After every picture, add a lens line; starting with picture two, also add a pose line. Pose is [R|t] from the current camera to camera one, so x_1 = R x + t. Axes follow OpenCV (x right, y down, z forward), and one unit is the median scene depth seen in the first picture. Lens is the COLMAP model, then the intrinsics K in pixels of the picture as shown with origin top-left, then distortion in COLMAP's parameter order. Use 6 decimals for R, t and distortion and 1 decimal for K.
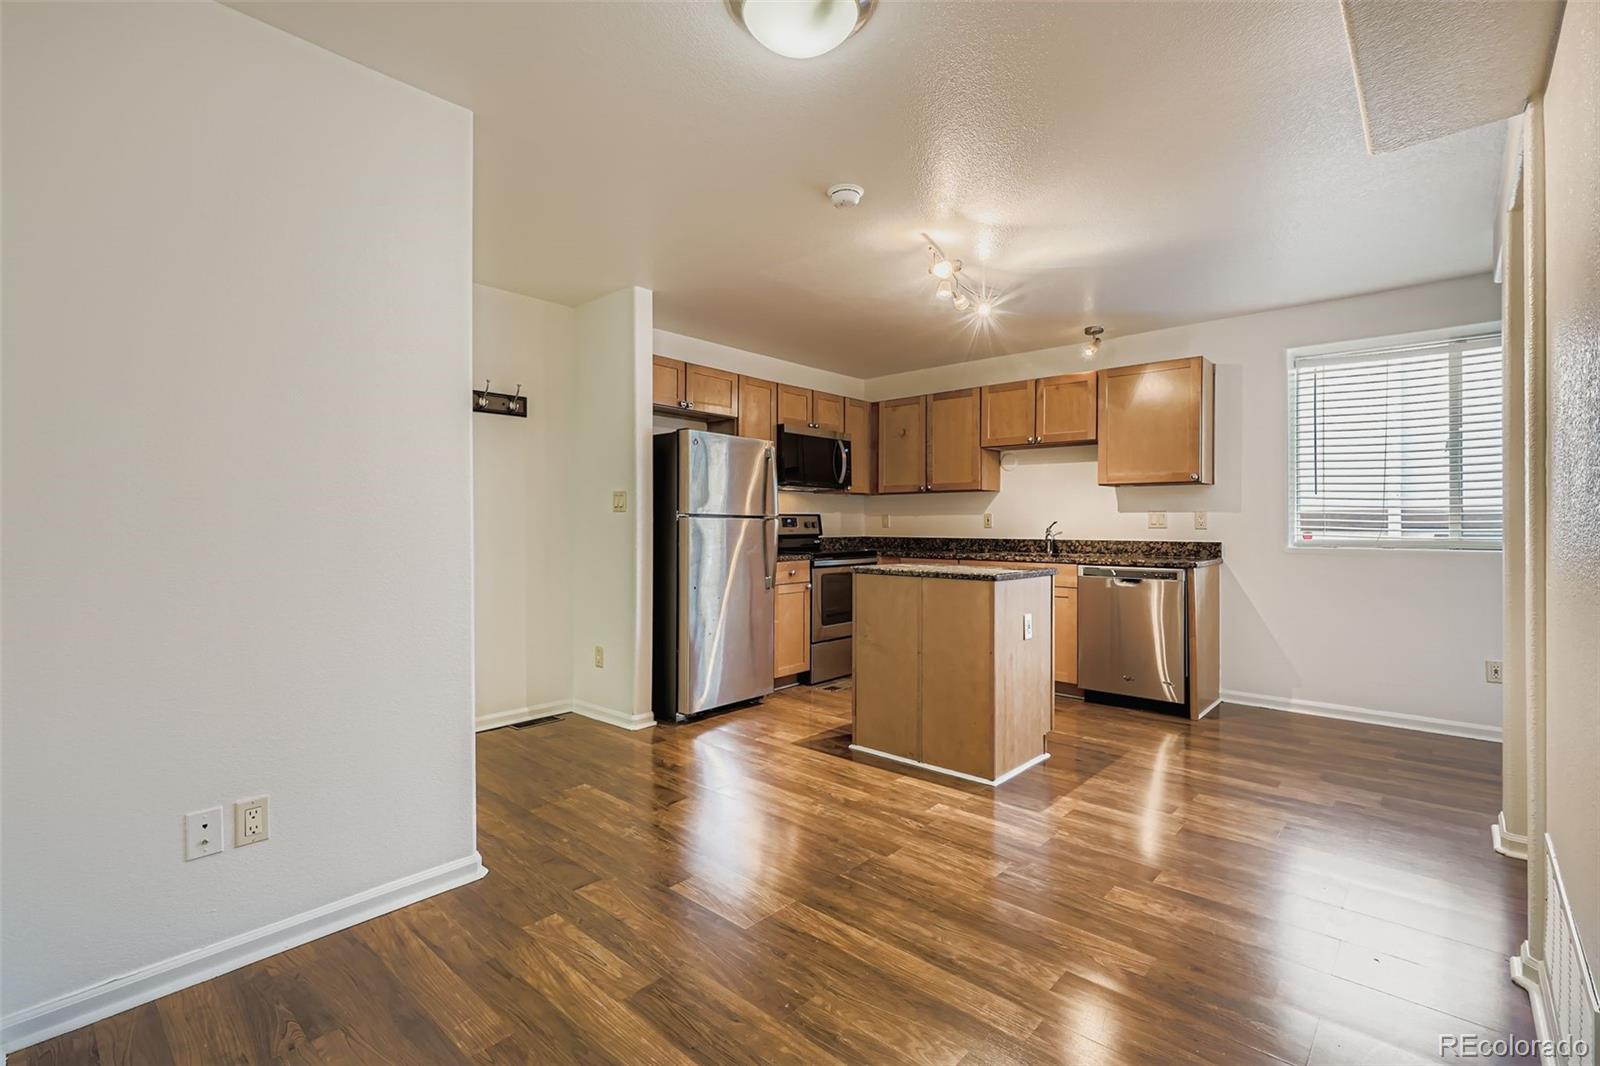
lens RADIAL K [[733.0, 0, 794.6], [0, 733.0, 522.7], [0, 0, 1]] dist [-0.003038, -0.001123]
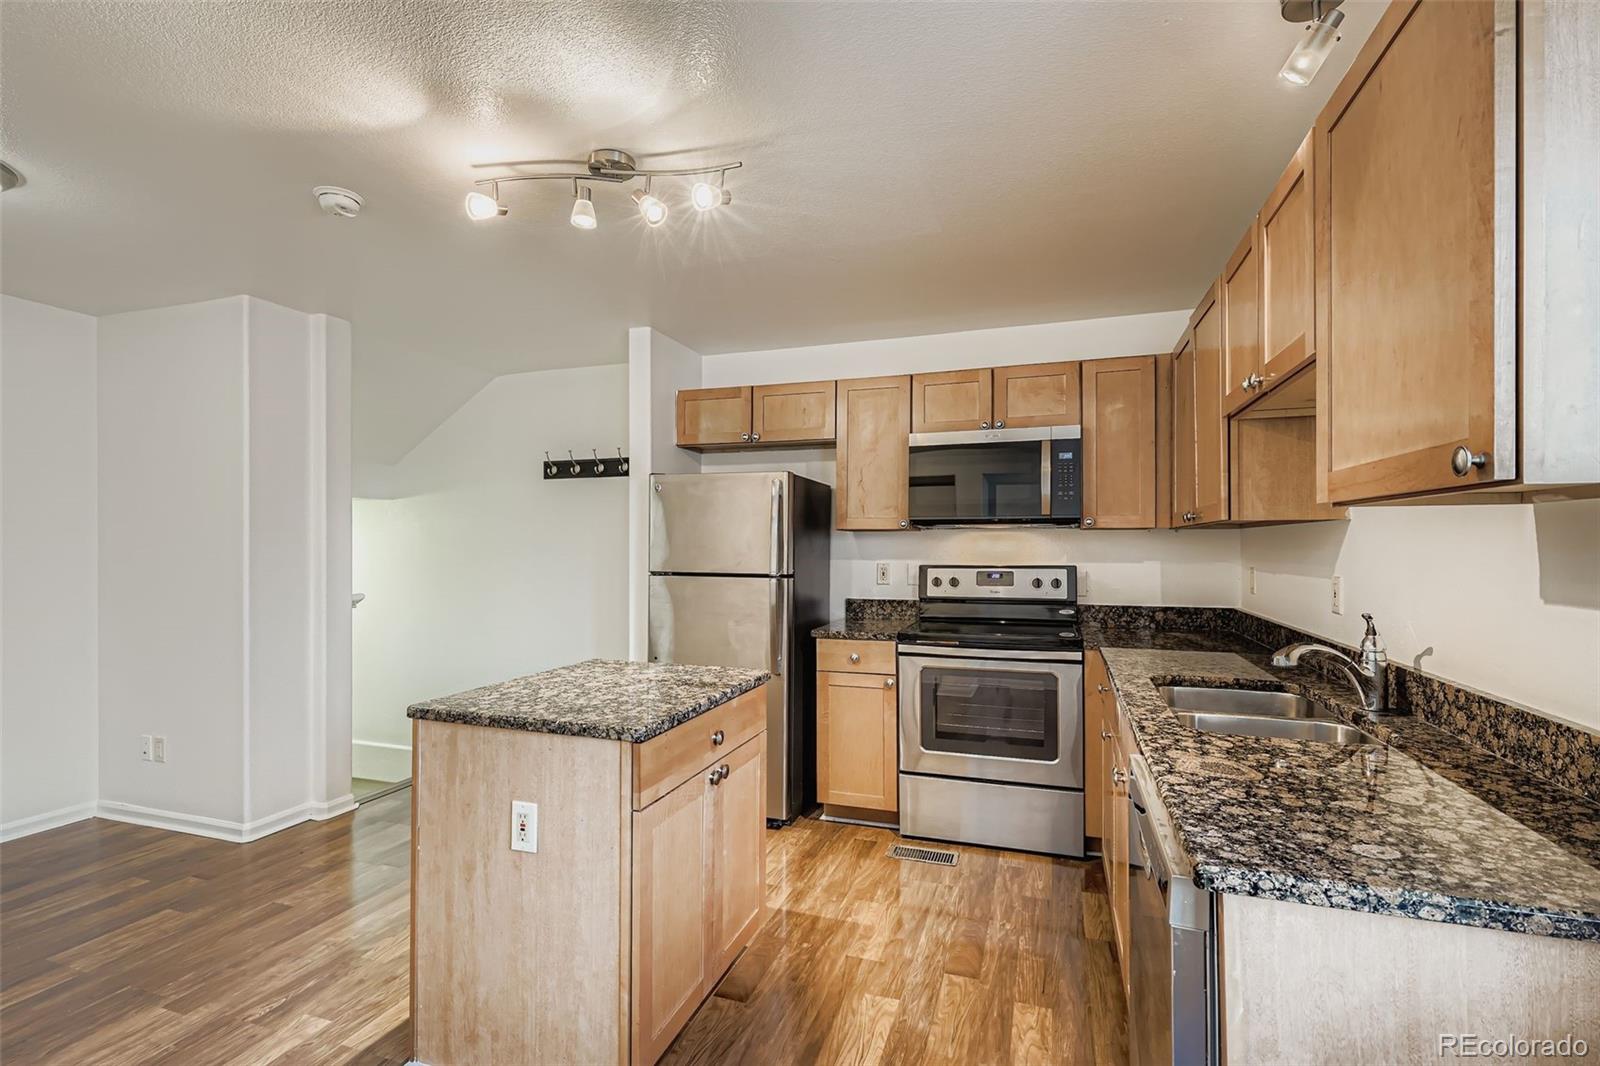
lens RADIAL K [[733.0, 0, 794.1], [0, 733.0, 534.2], [0, 0, 1]] dist [-0.003038, -0.001123]
pose [[0.390949, -0.011433, -0.920341, 0.601389], [0.002269, 0.999932, -0.011458, -0.037652], [0.920410, 0.002391, 0.390948, 0.681021]]
